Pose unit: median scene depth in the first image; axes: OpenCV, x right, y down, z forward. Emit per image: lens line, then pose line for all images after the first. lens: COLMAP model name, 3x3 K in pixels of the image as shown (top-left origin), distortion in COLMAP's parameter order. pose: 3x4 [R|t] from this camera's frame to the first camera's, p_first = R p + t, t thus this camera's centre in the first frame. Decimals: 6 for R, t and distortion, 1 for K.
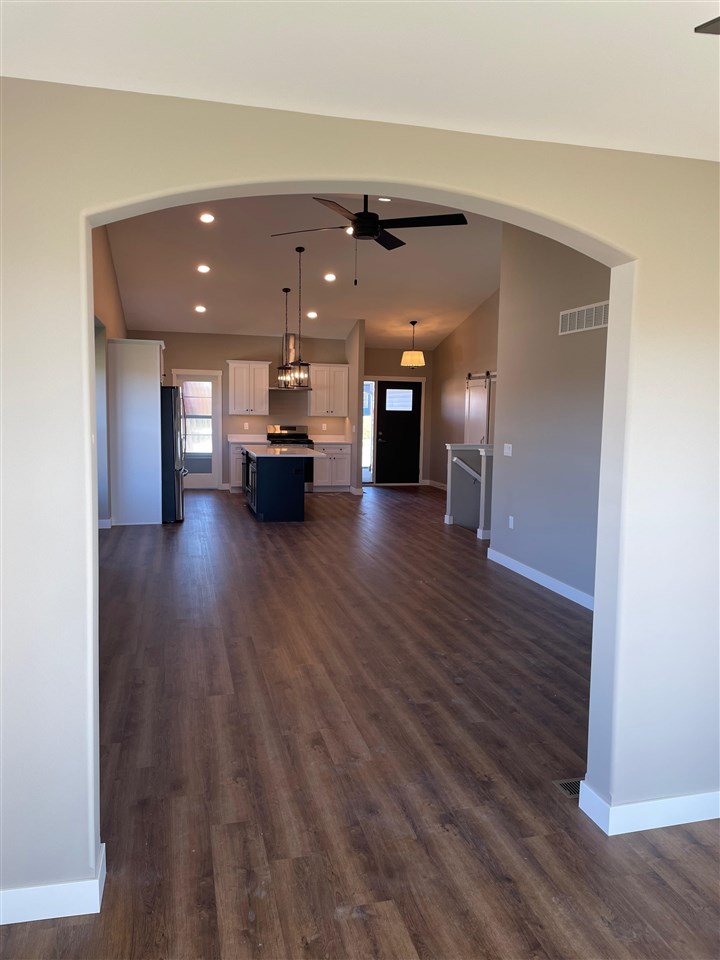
lens RADIAL K [[722.9, 0, 360.3], [0, 722.9, 476.0], [0, 0, 1]] dist [0.101784, -0.155256]
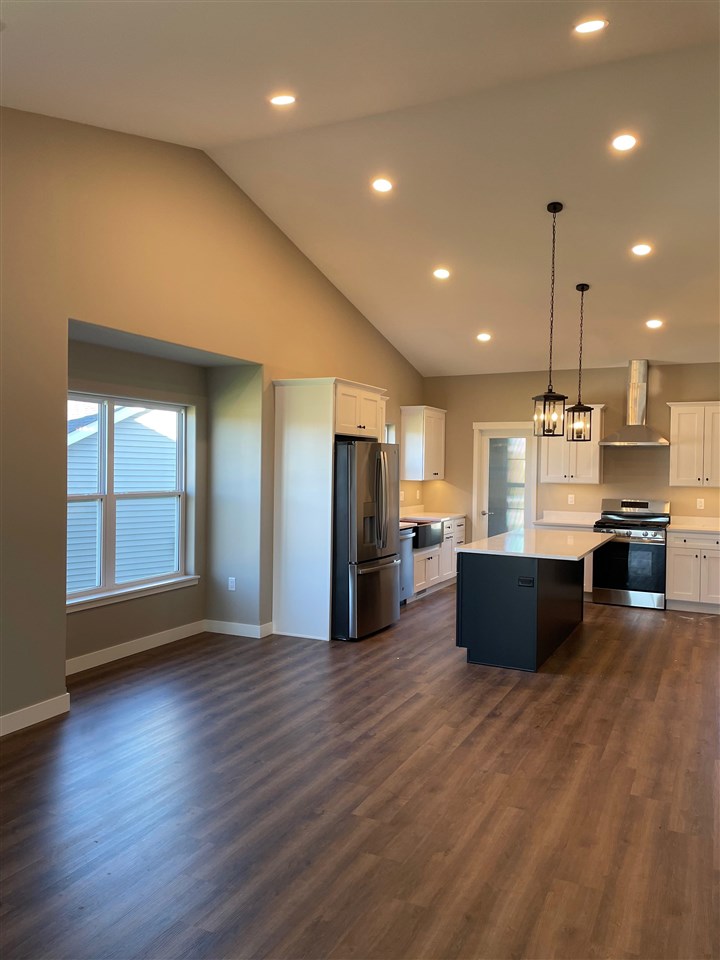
lens RADIAL K [[722.9, 0, 360.3], [0, 722.9, 476.0], [0, 0, 1]] dist [0.101784, -0.155256]
pose [[0.763763, 0.004722, -0.645479, 0.138269], [-0.063805, 0.995628, -0.068213, -0.031406], [0.642335, 0.093284, 0.760726, 0.347682]]
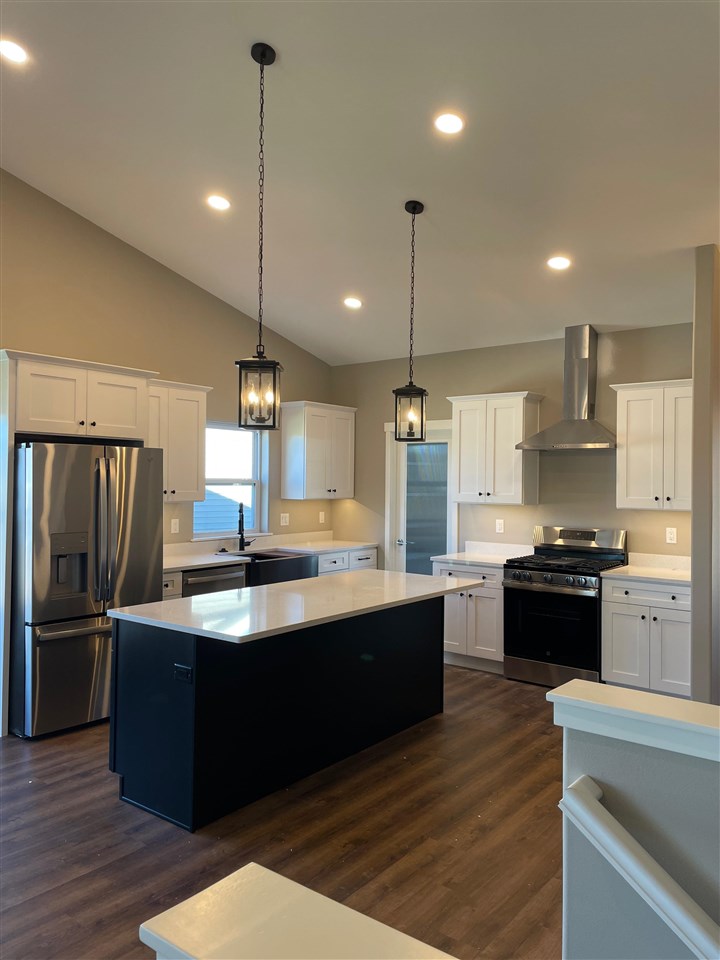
lens RADIAL K [[722.9, 0, 360.3], [0, 722.9, 476.0], [0, 0, 1]] dist [0.101784, -0.155256]
pose [[0.620979, -0.014179, -0.783699, 0.174644], [-0.074985, 0.994176, -0.077403, -0.058161], [0.780232, 0.106831, 0.616299, 0.625982]]
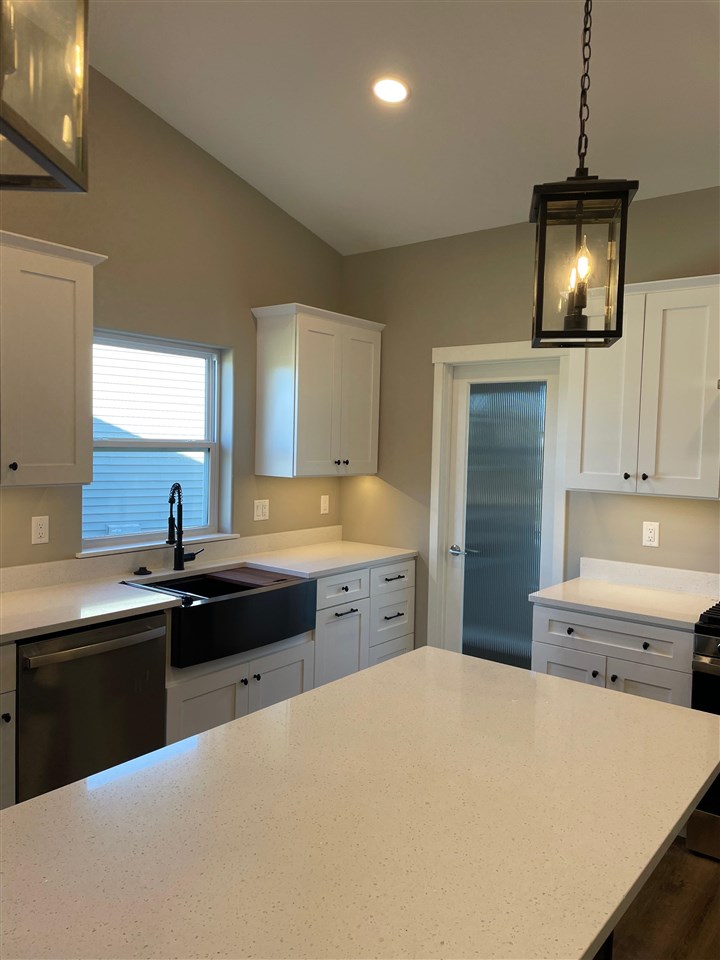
lens RADIAL K [[722.9, 0, 360.3], [0, 722.9, 476.0], [0, 0, 1]] dist [0.101784, -0.155256]
pose [[0.614853, 0.037853, -0.787733, -0.010710], [-0.089914, 0.995699, -0.022335, -0.075593], [0.783499, 0.084561, 0.615612, 0.757699]]
